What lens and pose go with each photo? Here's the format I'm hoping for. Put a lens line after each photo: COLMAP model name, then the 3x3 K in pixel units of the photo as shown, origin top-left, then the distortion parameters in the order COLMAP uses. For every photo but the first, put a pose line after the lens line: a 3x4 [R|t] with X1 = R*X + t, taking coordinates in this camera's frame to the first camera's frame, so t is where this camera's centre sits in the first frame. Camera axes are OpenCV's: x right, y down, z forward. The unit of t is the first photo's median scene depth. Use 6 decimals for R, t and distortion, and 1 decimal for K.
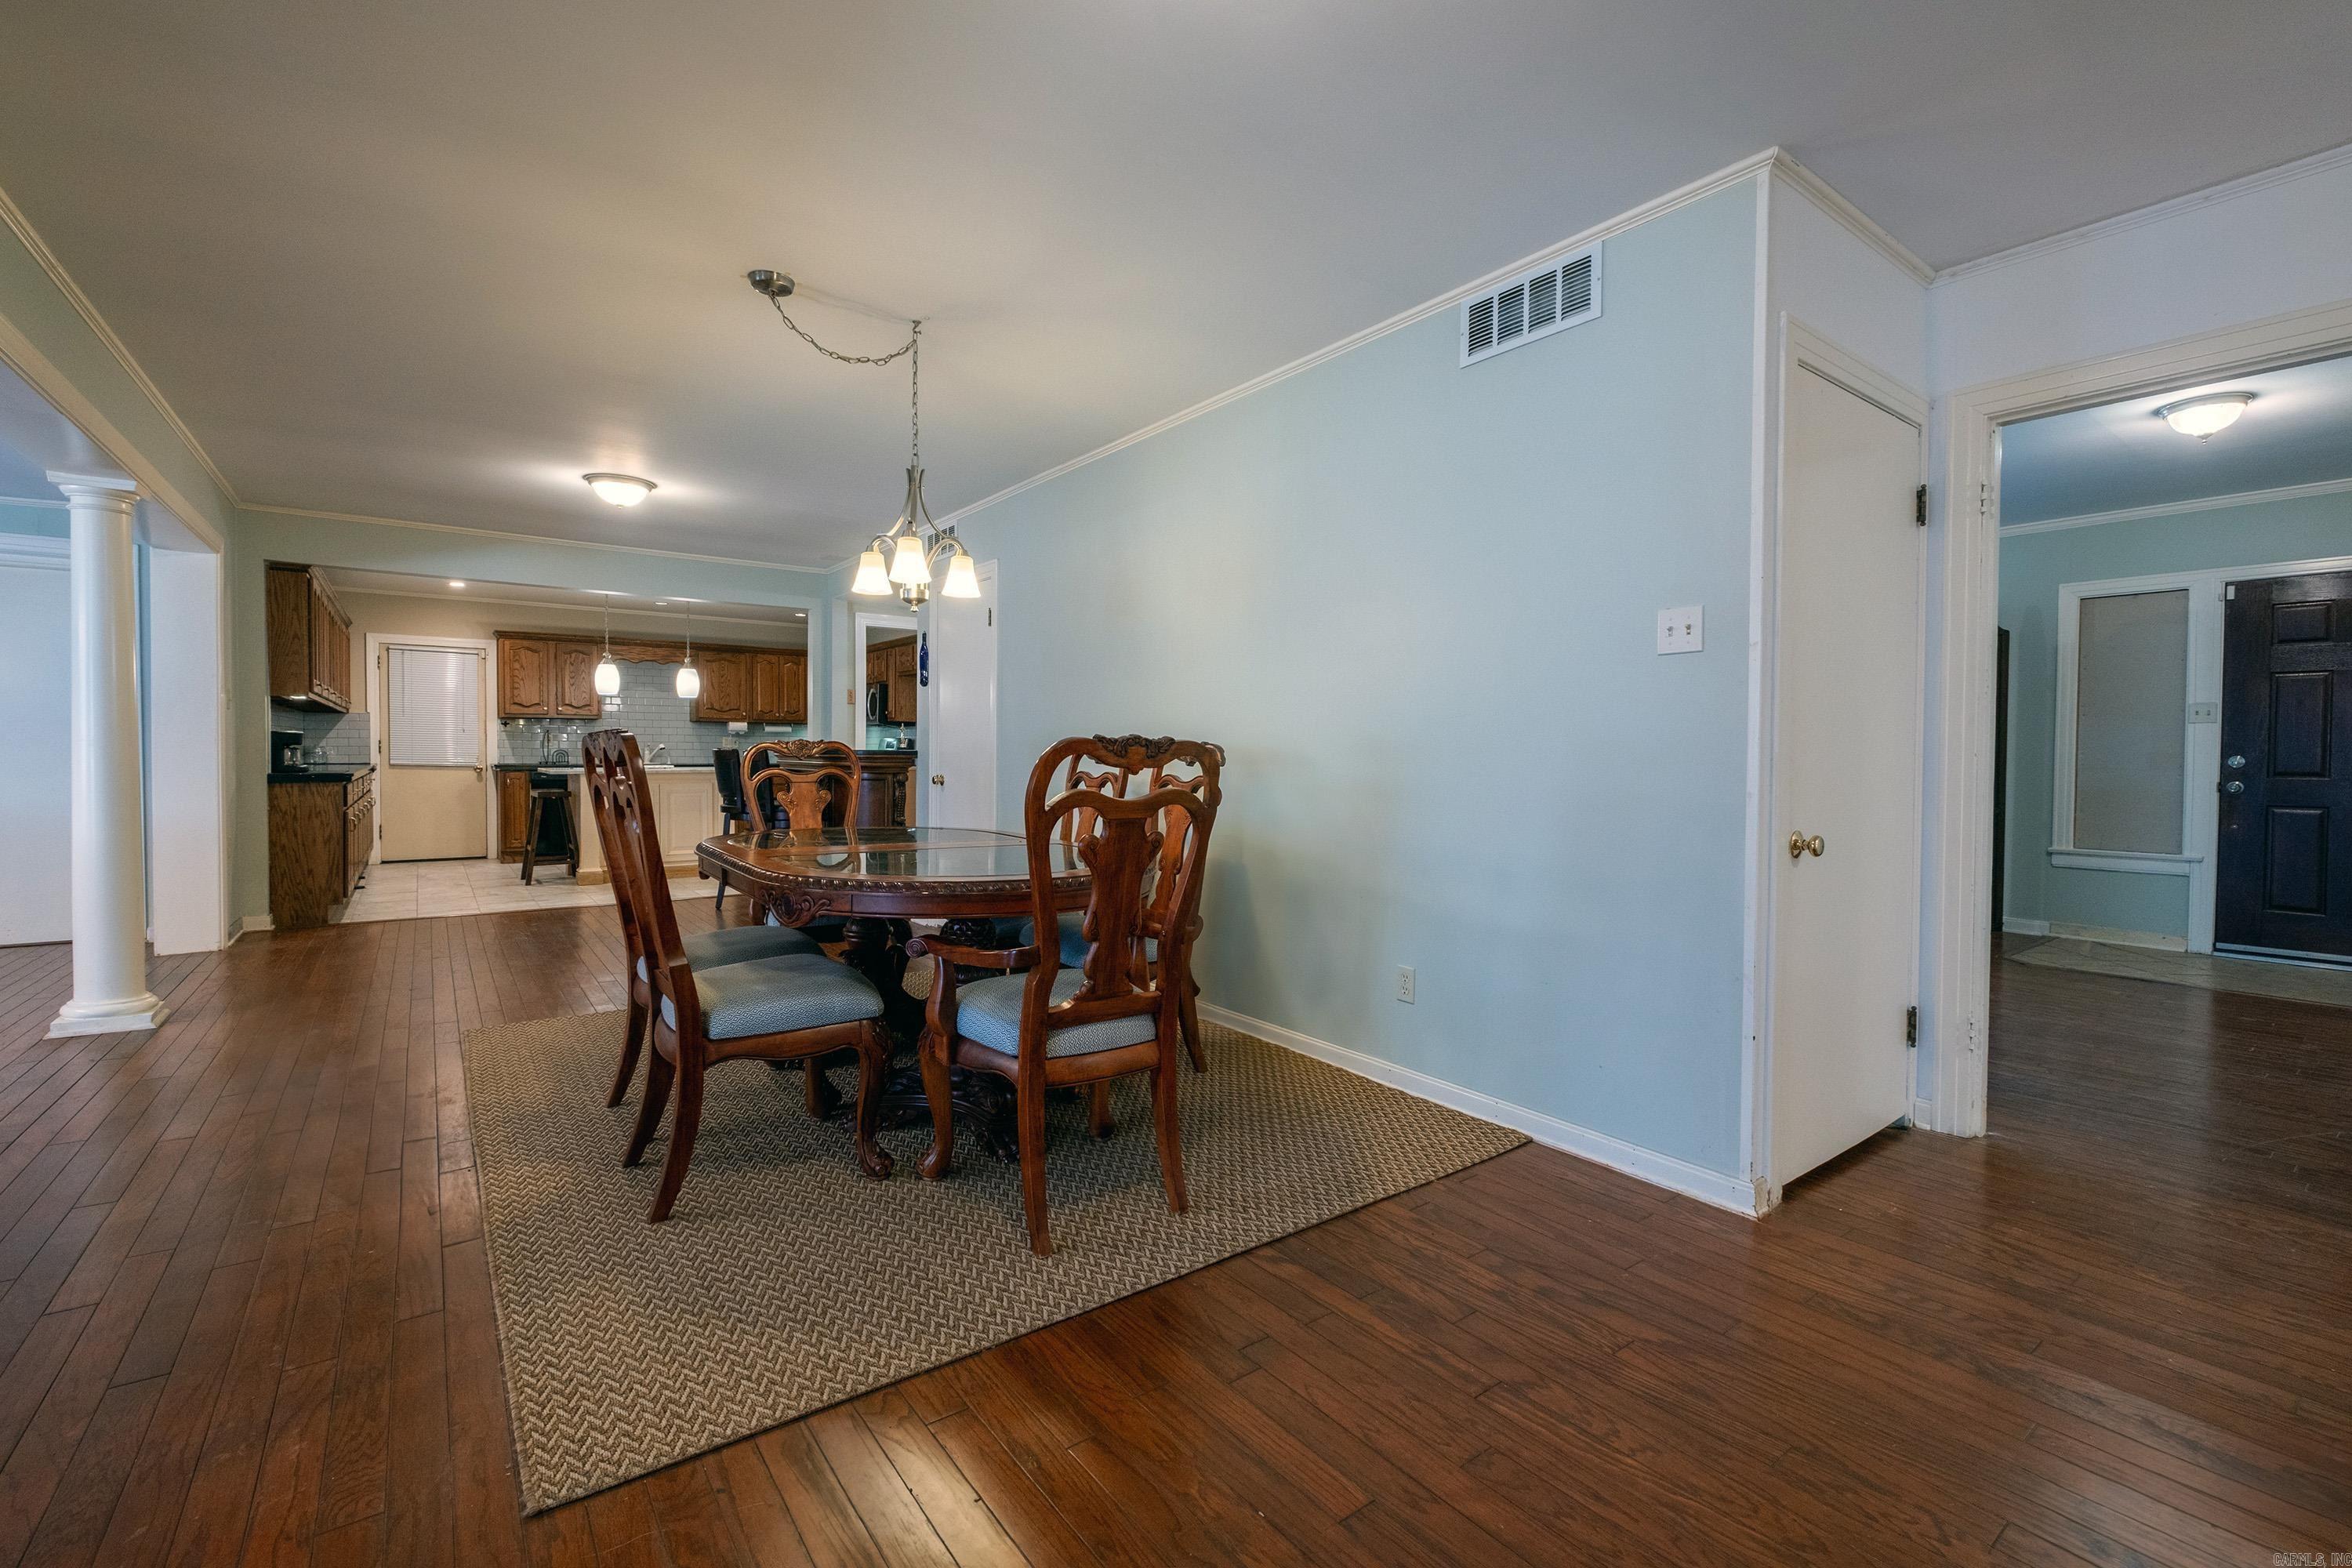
lens RADIAL K [[1008.8, 0, 1172.1], [0, 1008.8, 777.4], [0, 0, 1]] dist [-0.001000, -0.003582]
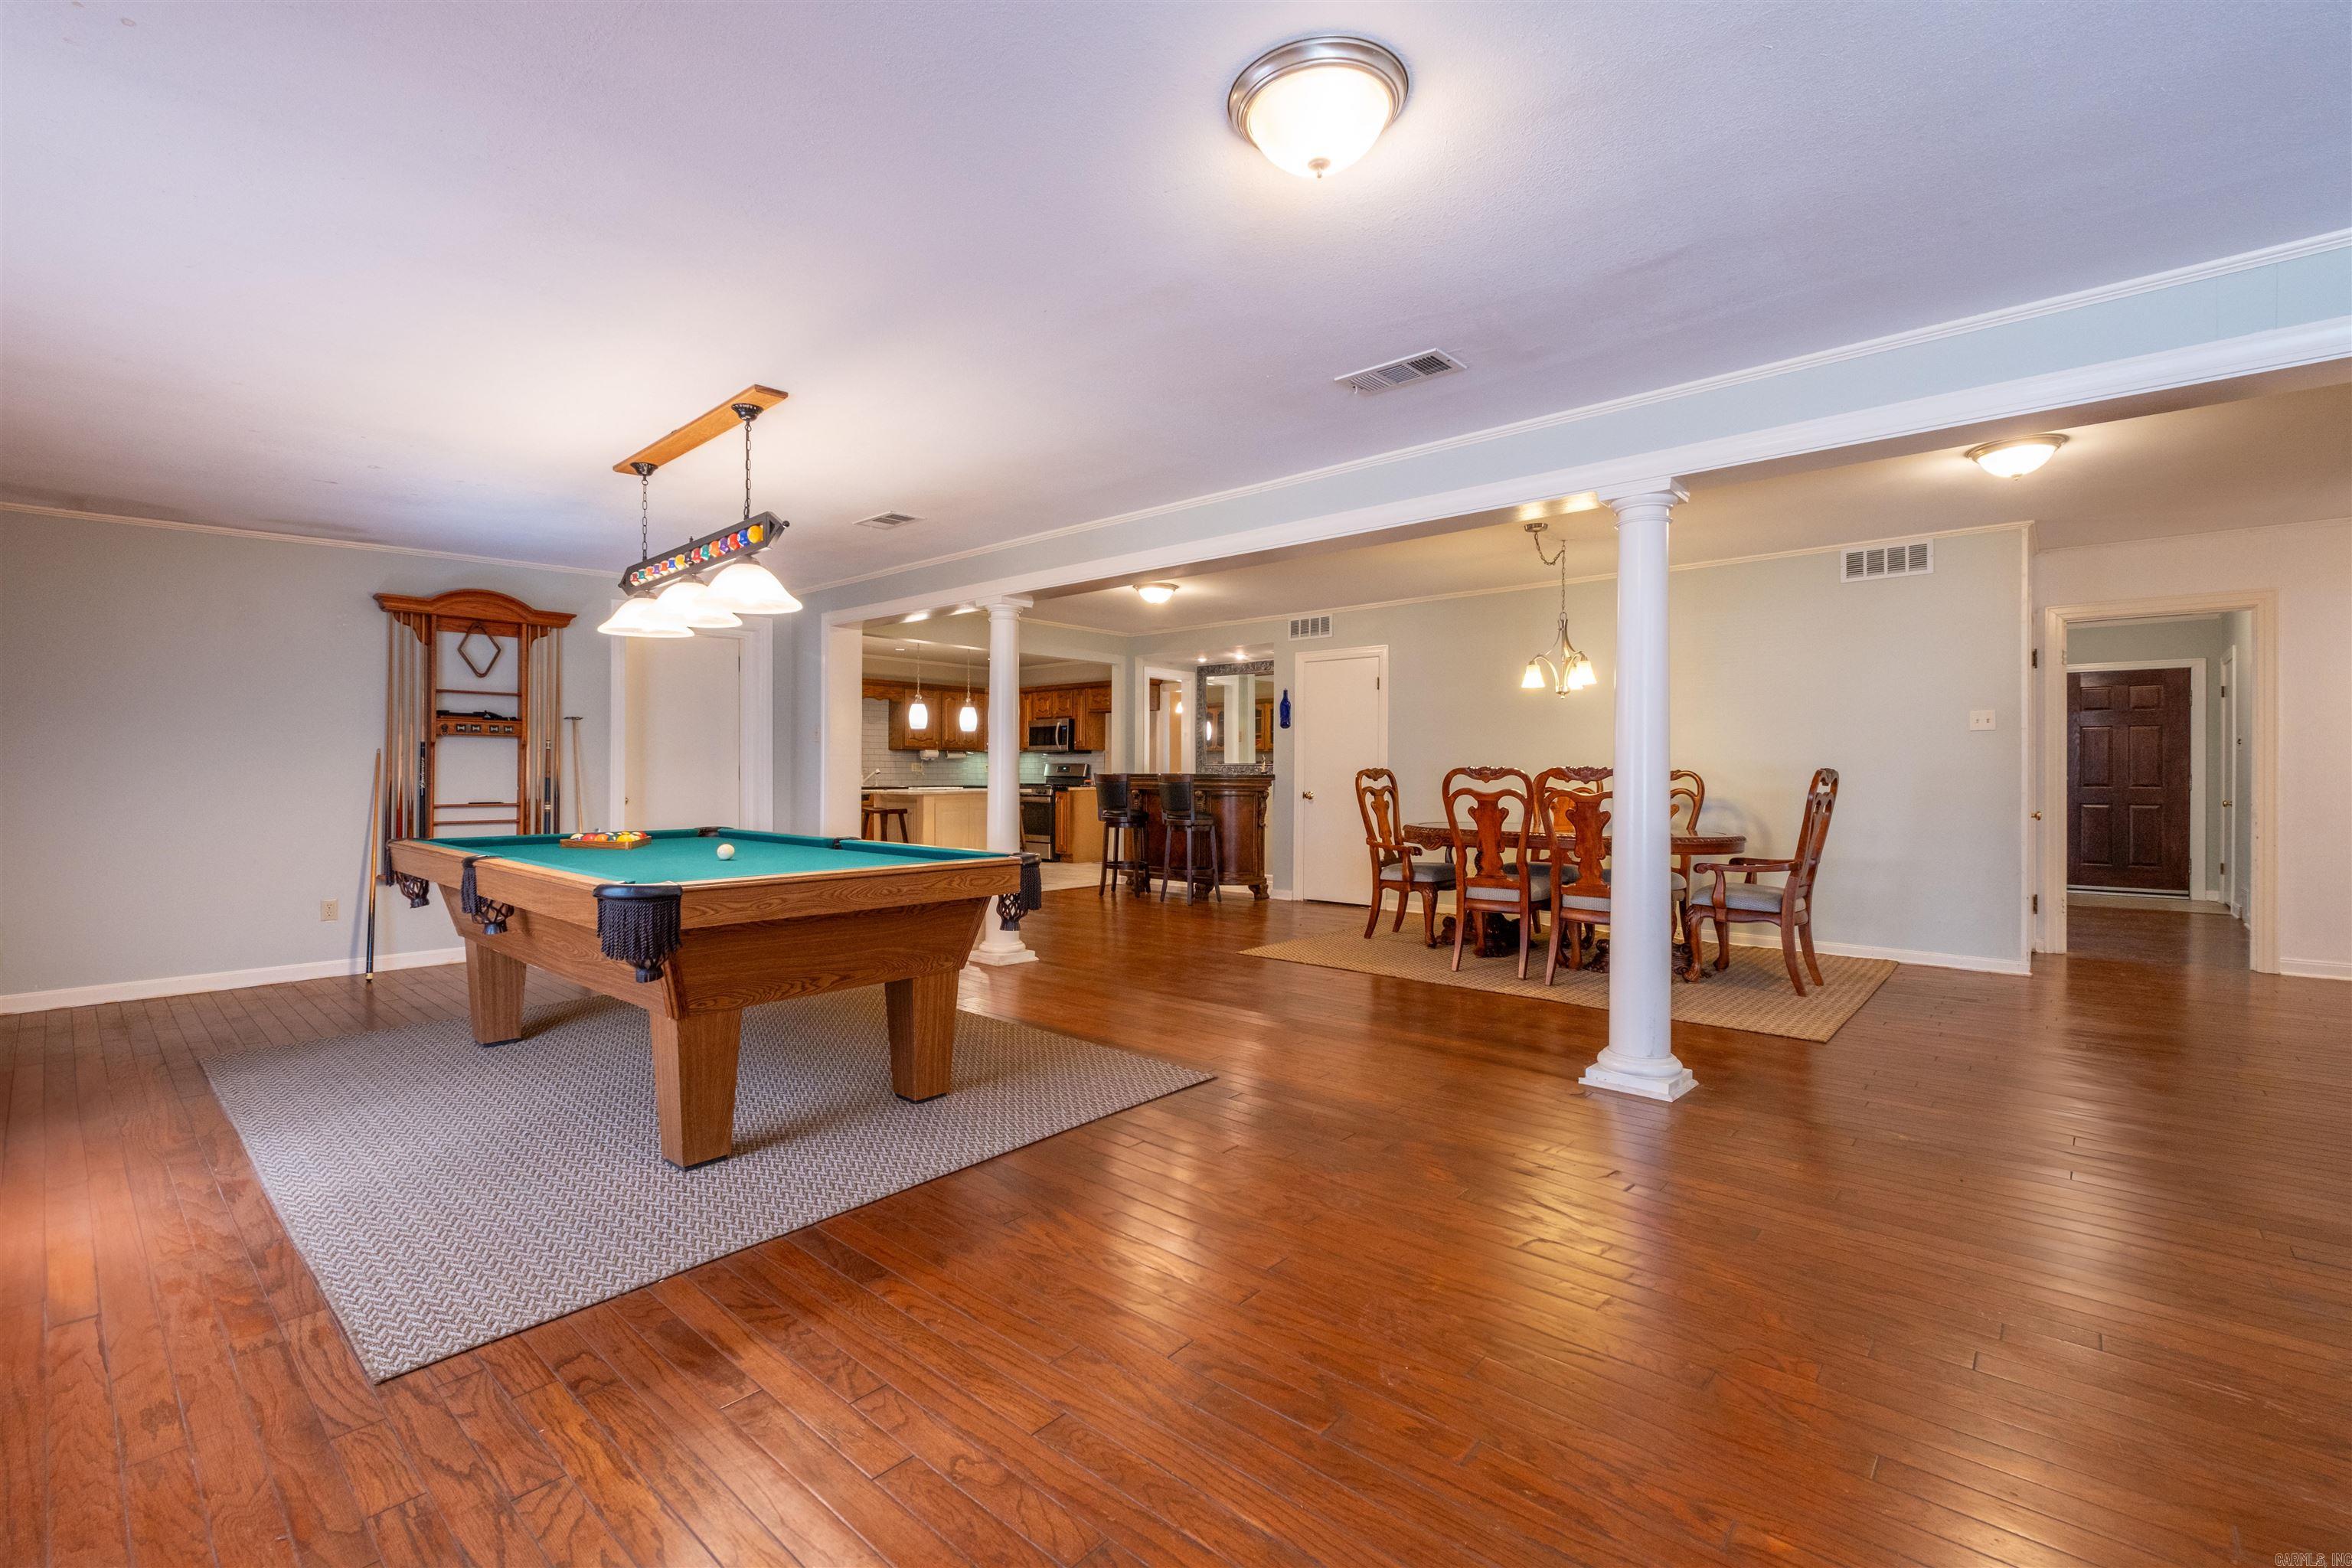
lens RADIAL K [[1008.8, 0, 1168.4], [0, 1008.8, 777.2], [0, 0, 1]] dist [-0.001000, -0.003582]
pose [[0.978961, -0.004951, 0.203985, -0.698602], [0.009098, 0.999770, -0.019400, 0.002794], [-0.203842, 0.020848, 0.978782, -0.331094]]
